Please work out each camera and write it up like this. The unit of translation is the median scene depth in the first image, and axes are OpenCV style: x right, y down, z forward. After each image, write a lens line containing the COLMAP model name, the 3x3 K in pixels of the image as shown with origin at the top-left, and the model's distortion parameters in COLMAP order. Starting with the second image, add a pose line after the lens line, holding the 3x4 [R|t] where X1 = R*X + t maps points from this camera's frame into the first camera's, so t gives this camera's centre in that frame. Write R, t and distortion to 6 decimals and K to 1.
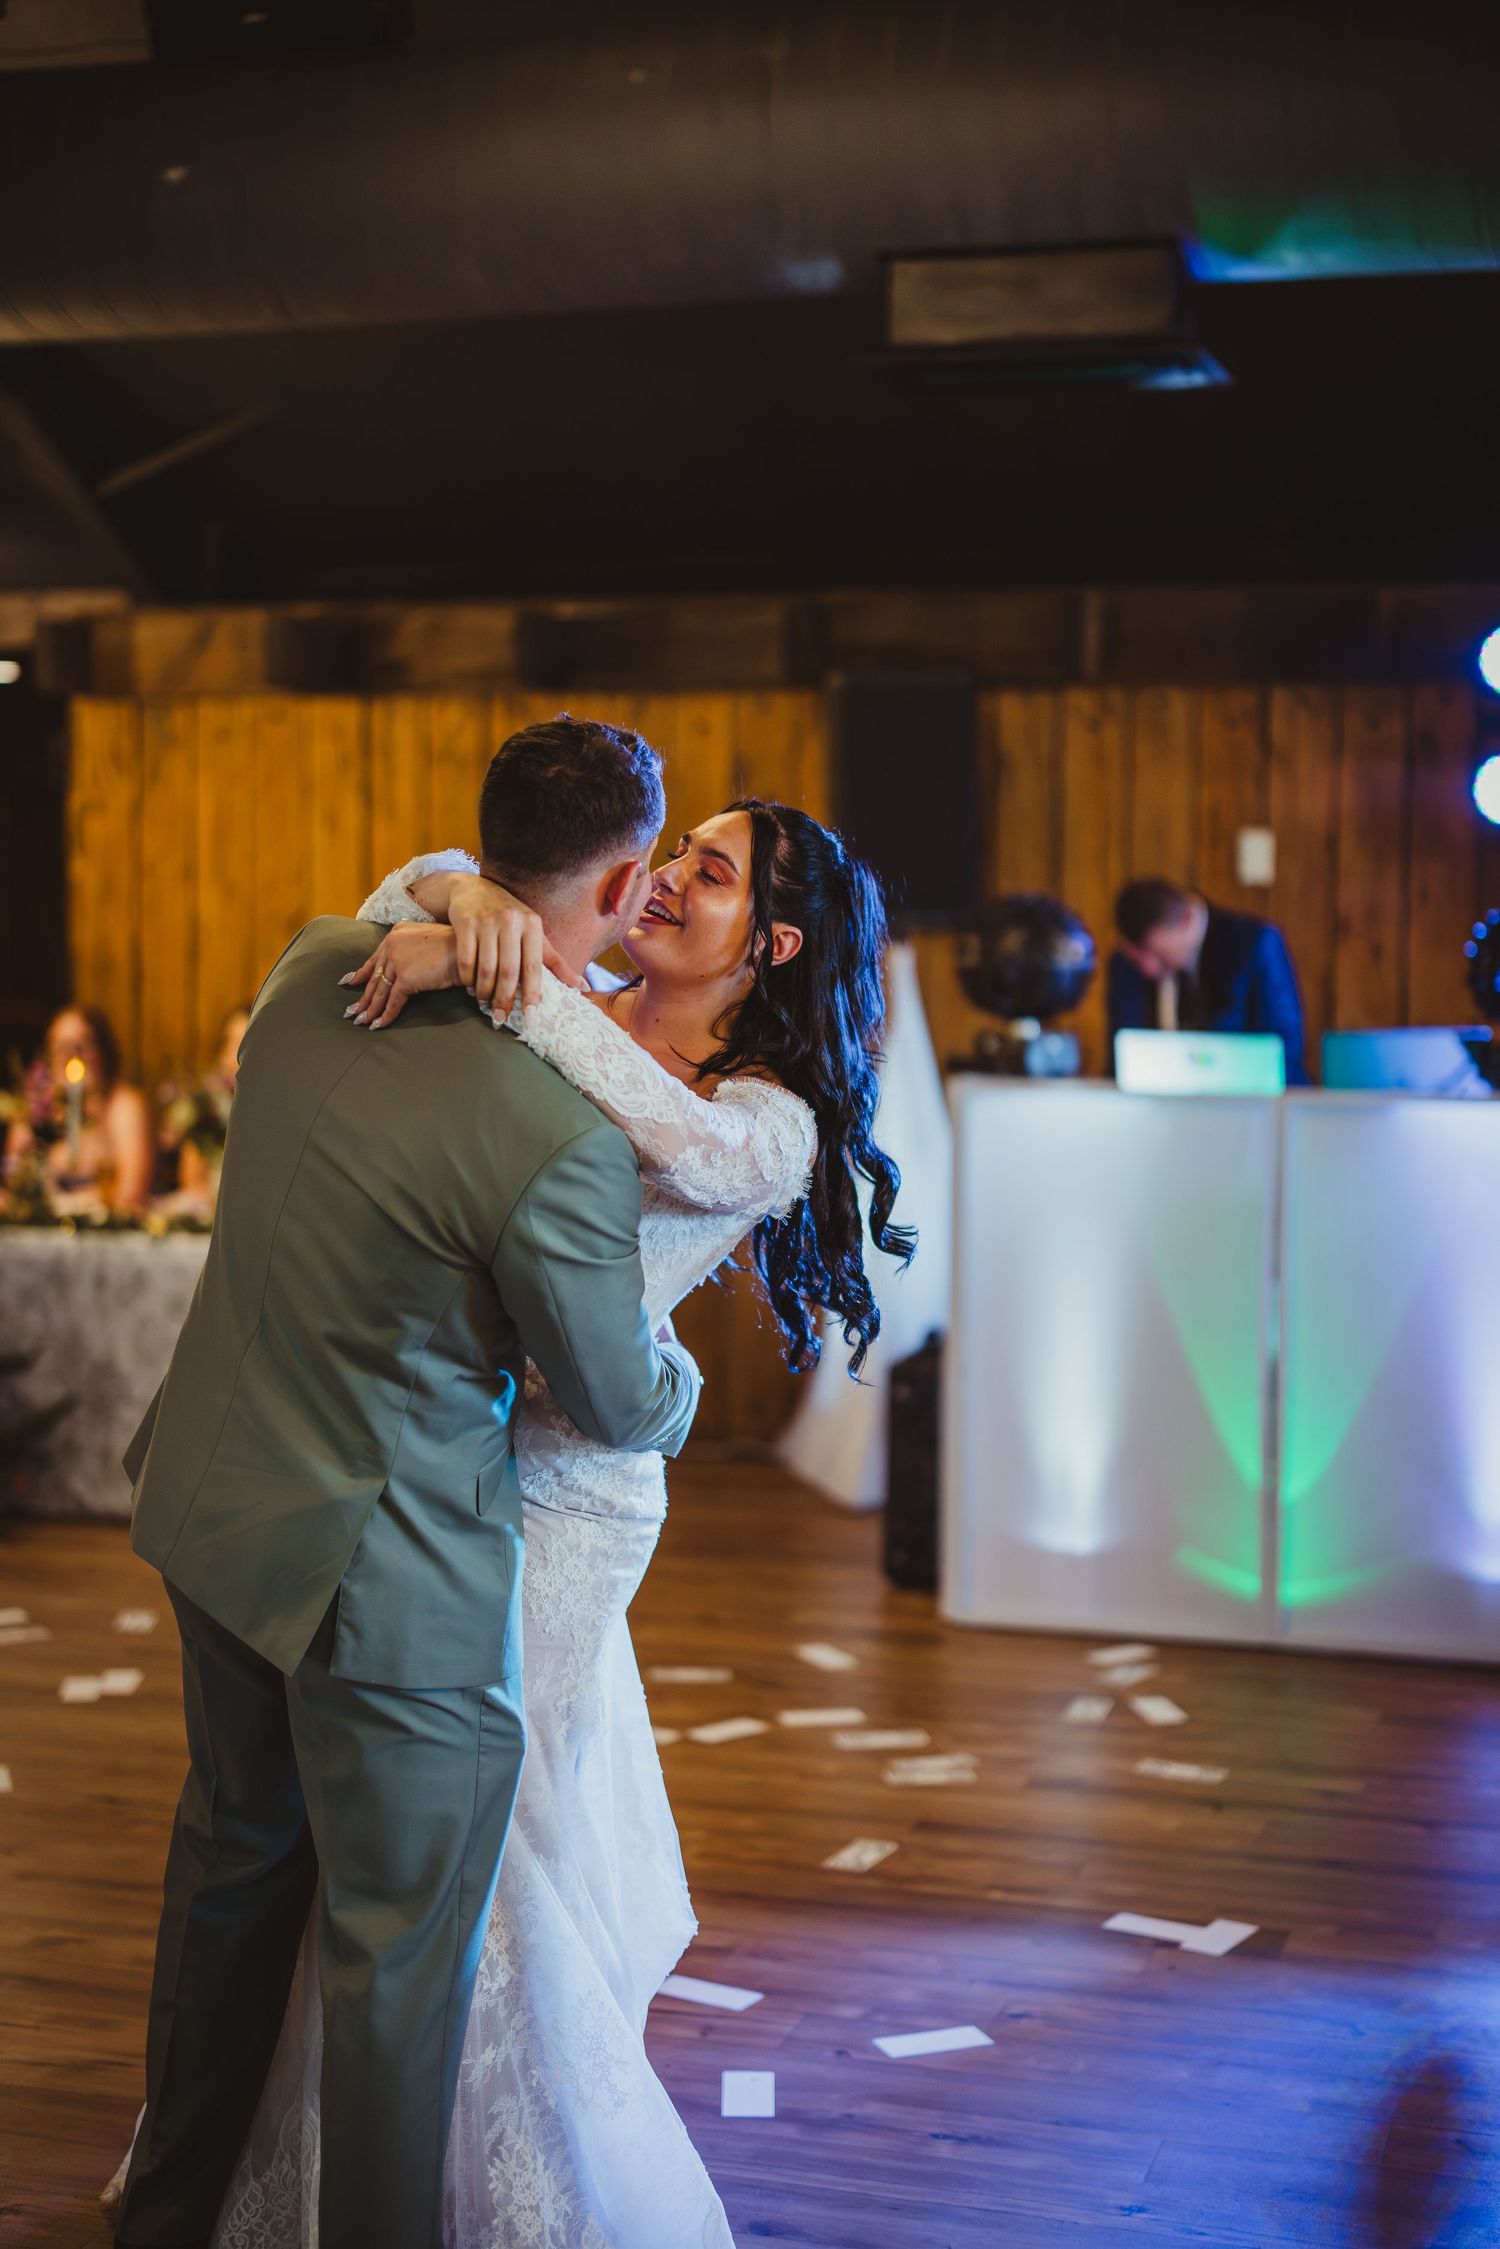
lens RADIAL K [[3113.8, 0, 795.3], [0, 3113.8, 1132.5], [0, 0, 1]] dist [0.014230, 0.023380]
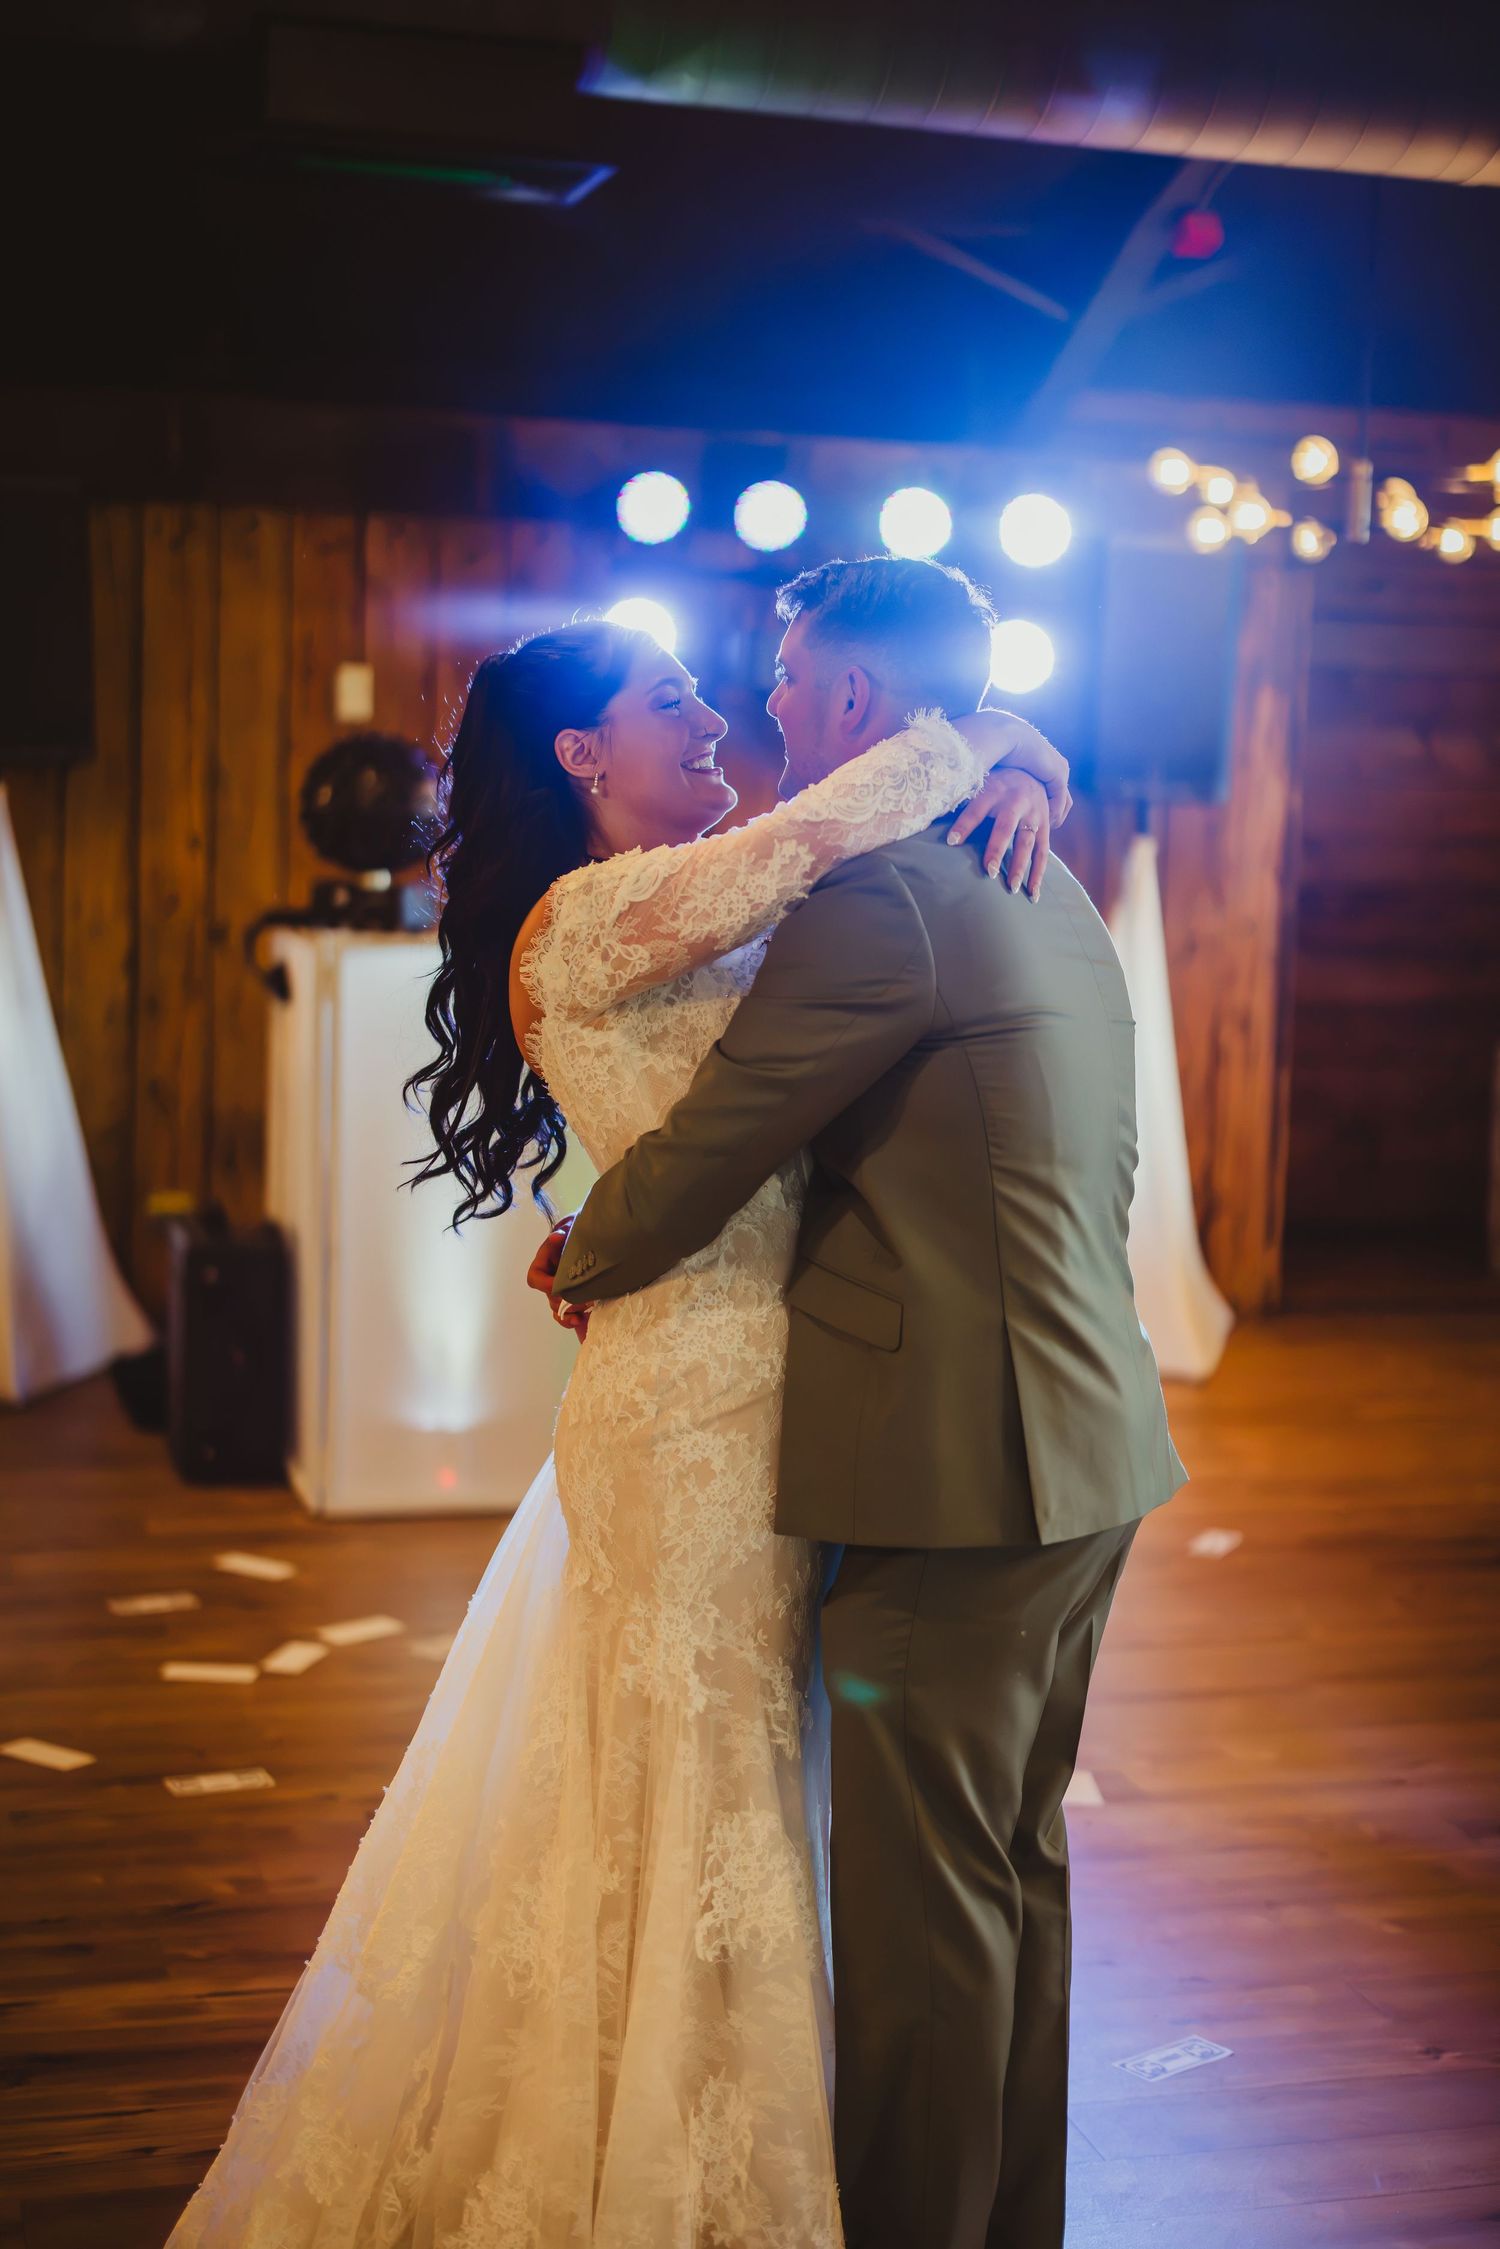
lens RADIAL K [[3113.8, 0, 795.3], [0, 3113.8, 1132.5], [0, 0, 1]] dist [0.014230, 0.023380]
pose [[0.839010, -0.042861, 0.542426, -0.265447], [0.011857, 0.998096, 0.060527, -0.009773], [-0.543987, -0.044351, 0.837920, 0.114478]]
